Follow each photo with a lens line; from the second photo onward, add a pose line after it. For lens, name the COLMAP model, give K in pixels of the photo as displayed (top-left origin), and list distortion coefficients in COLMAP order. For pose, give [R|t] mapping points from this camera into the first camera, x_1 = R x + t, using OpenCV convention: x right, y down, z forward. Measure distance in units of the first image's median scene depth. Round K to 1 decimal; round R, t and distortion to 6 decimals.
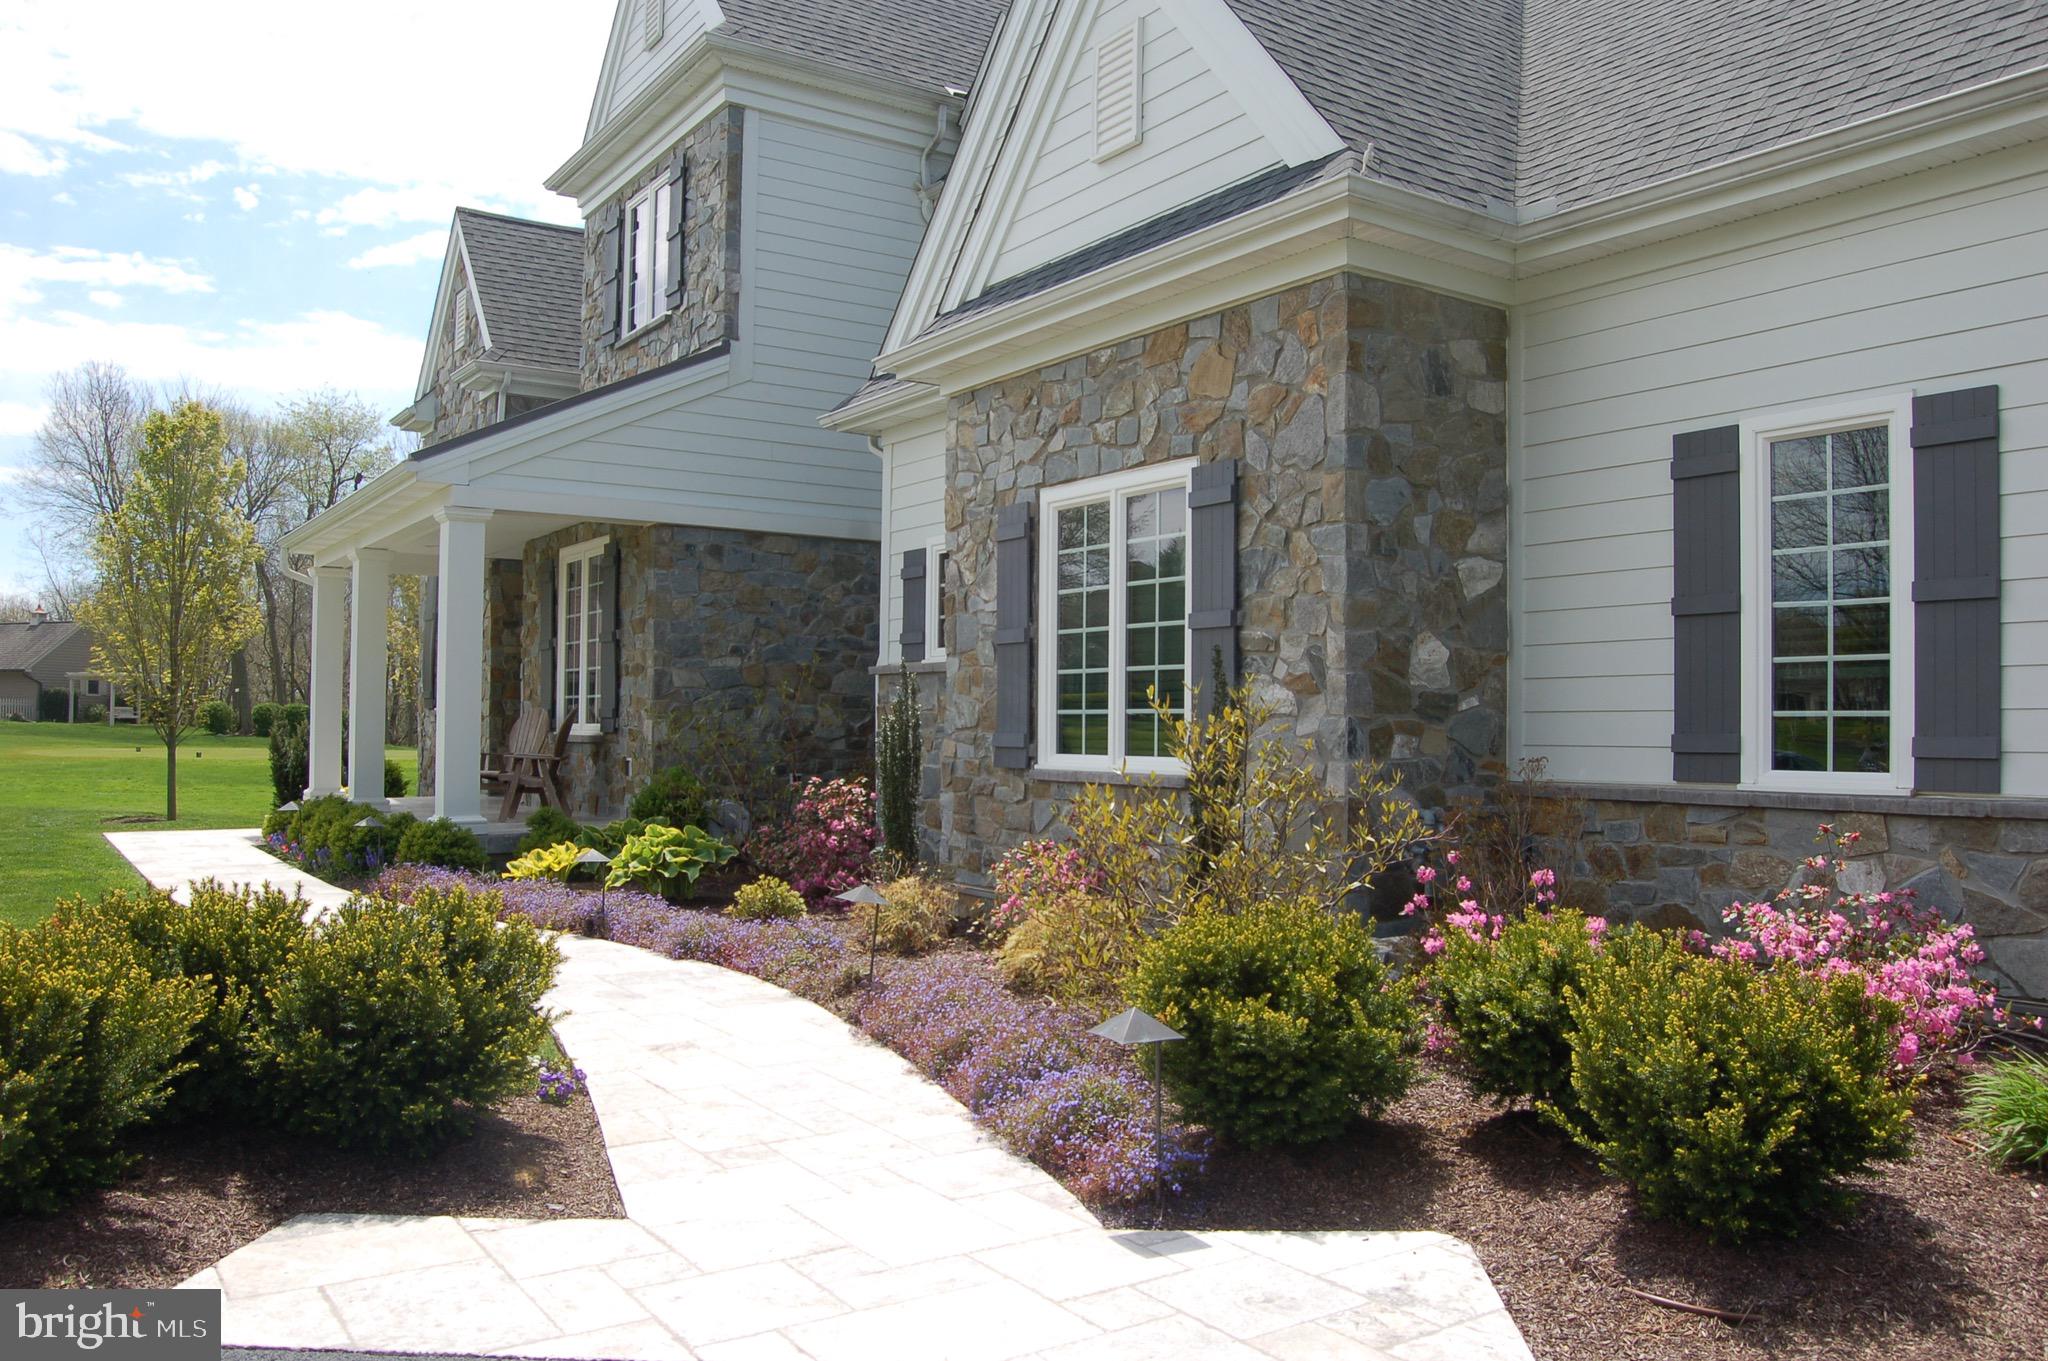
lens RADIAL K [[1612.0, 0, 971.3], [0, 1612.0, 689.0], [0, 0, 1]] dist [-0.088301, 0.017482]
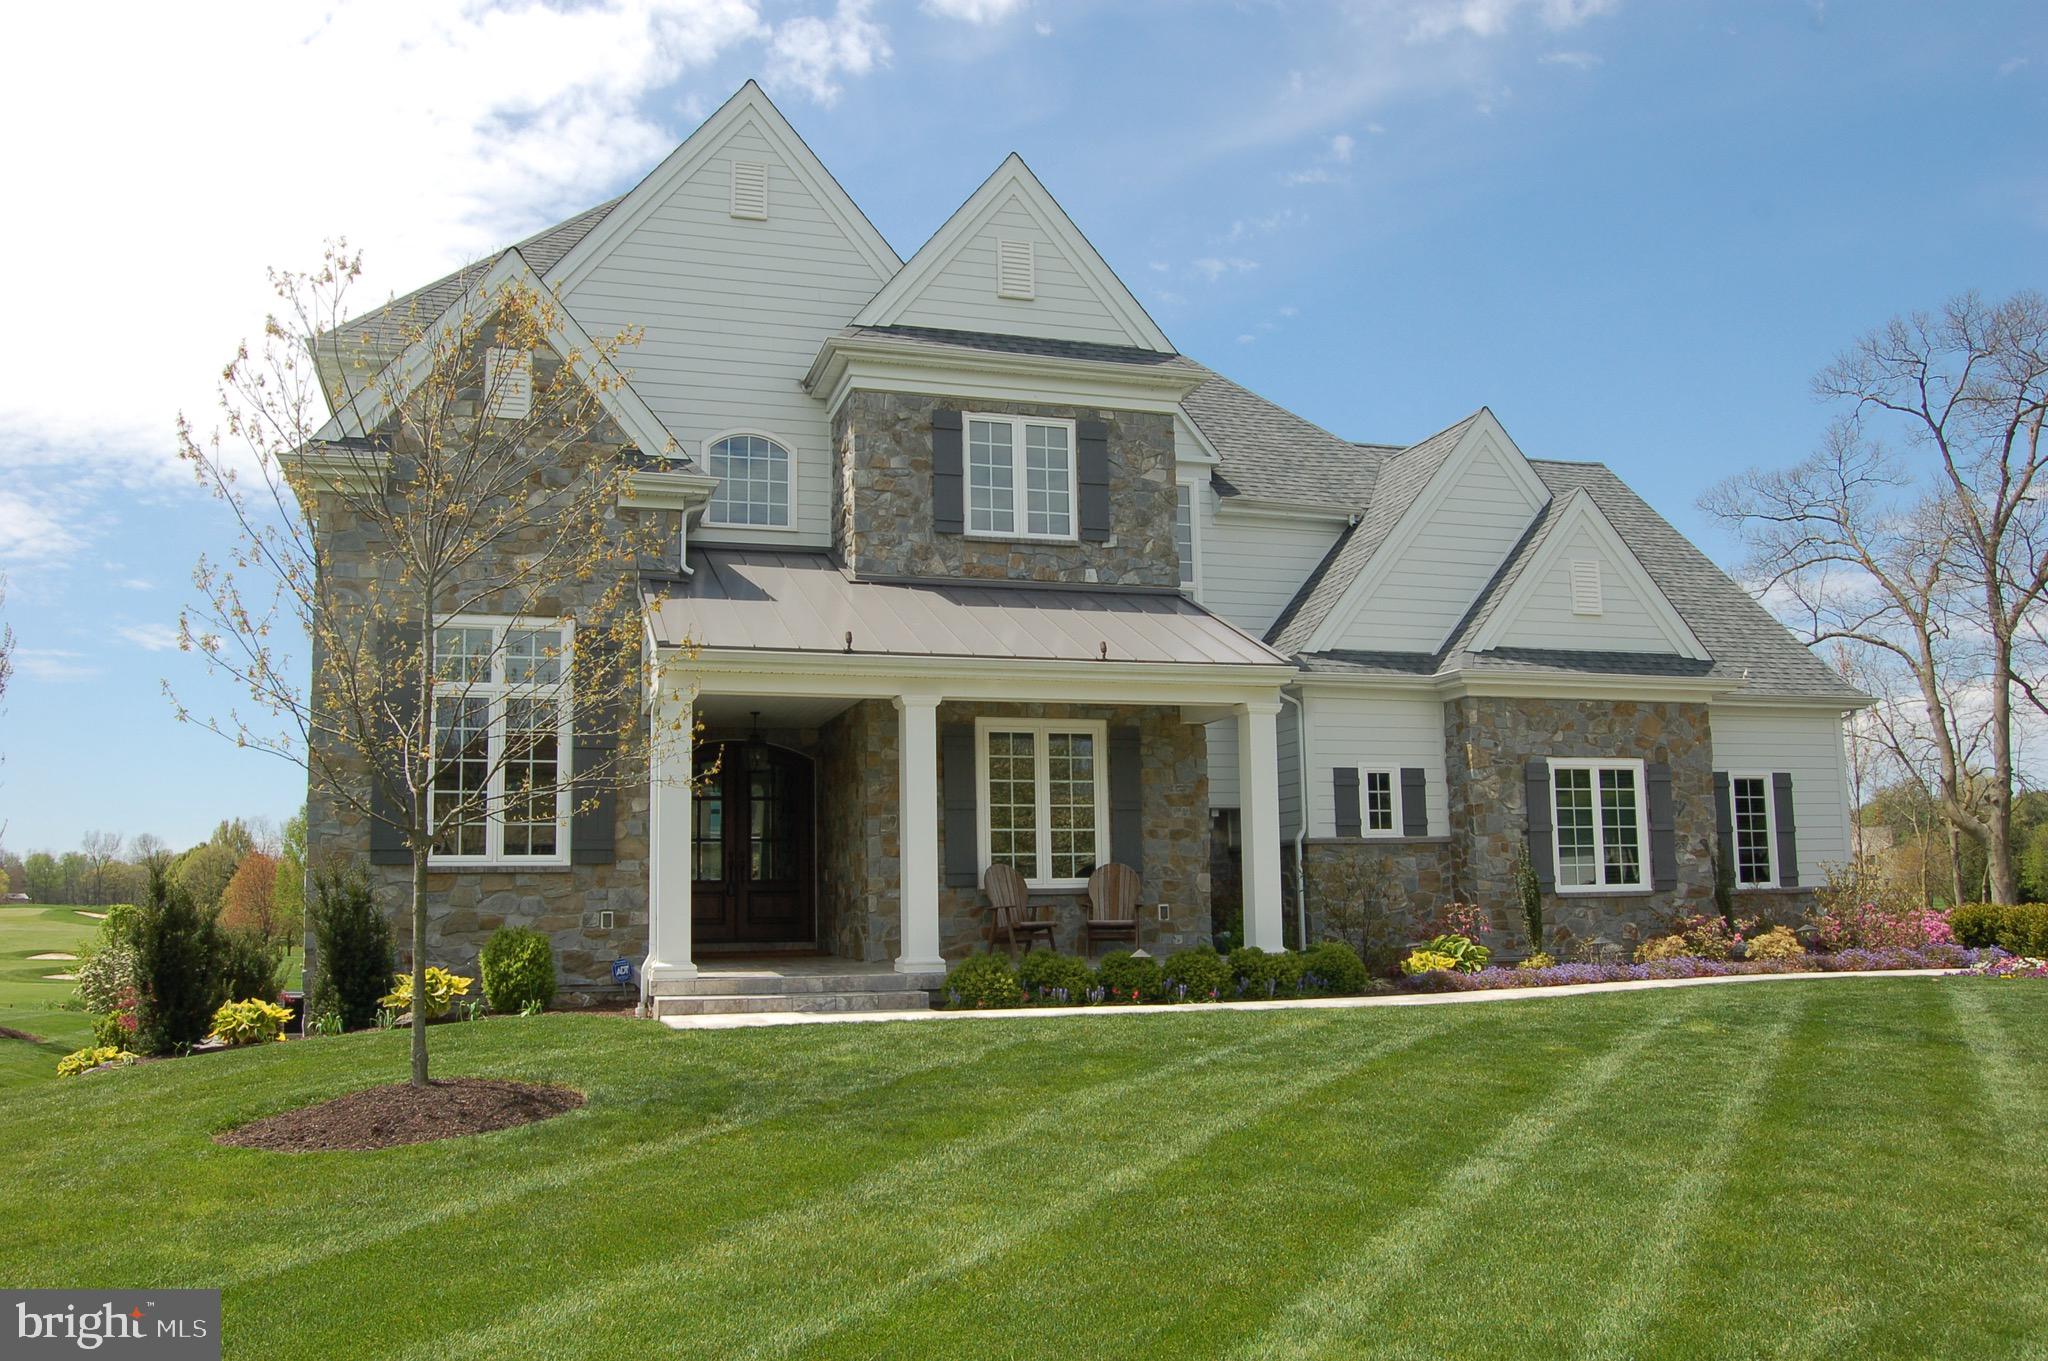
lens RADIAL K [[1612.0, 0, 971.3], [0, 1612.0, 689.0], [0, 0, 1]] dist [-0.088301, 0.017482]
pose [[0.263559, 0.116442, 0.957590, -2.205861], [-0.007231, 0.992898, -0.118745, 0.038951], [-0.964616, 0.024372, 0.262530, 1.216378]]
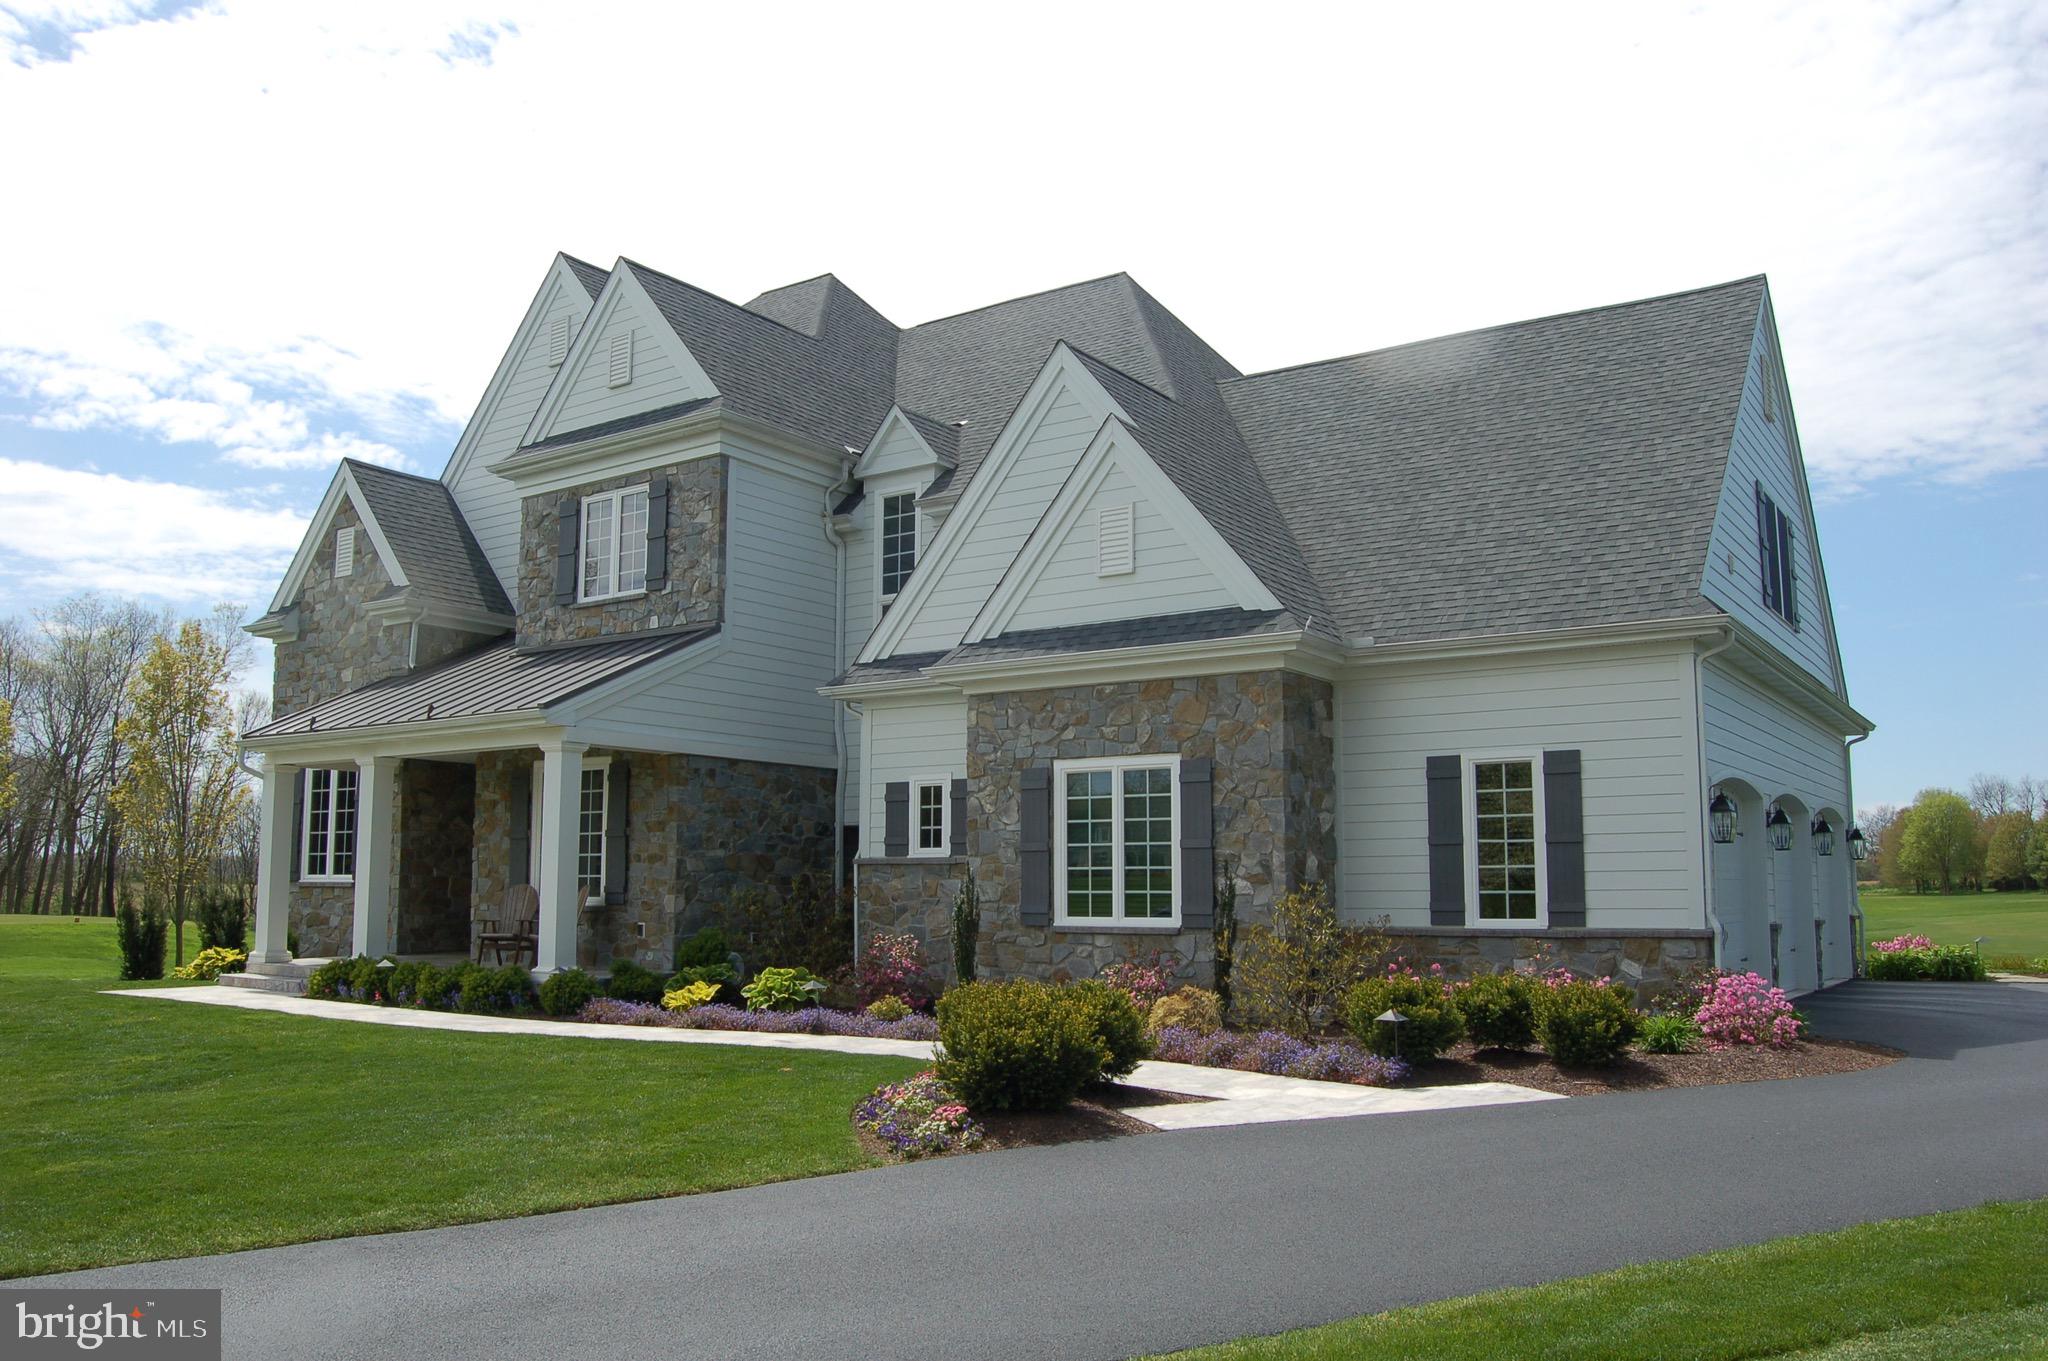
lens RADIAL K [[1612.0, 0, 971.3], [0, 1612.0, 689.0], [0, 0, 1]] dist [-0.088301, 0.017482]
pose [[0.928877, 0.037880, 0.368446, -0.692105], [-0.002080, 0.995274, -0.097081, -0.034598], [-0.370382, 0.089410, 0.924566, -0.567455]]
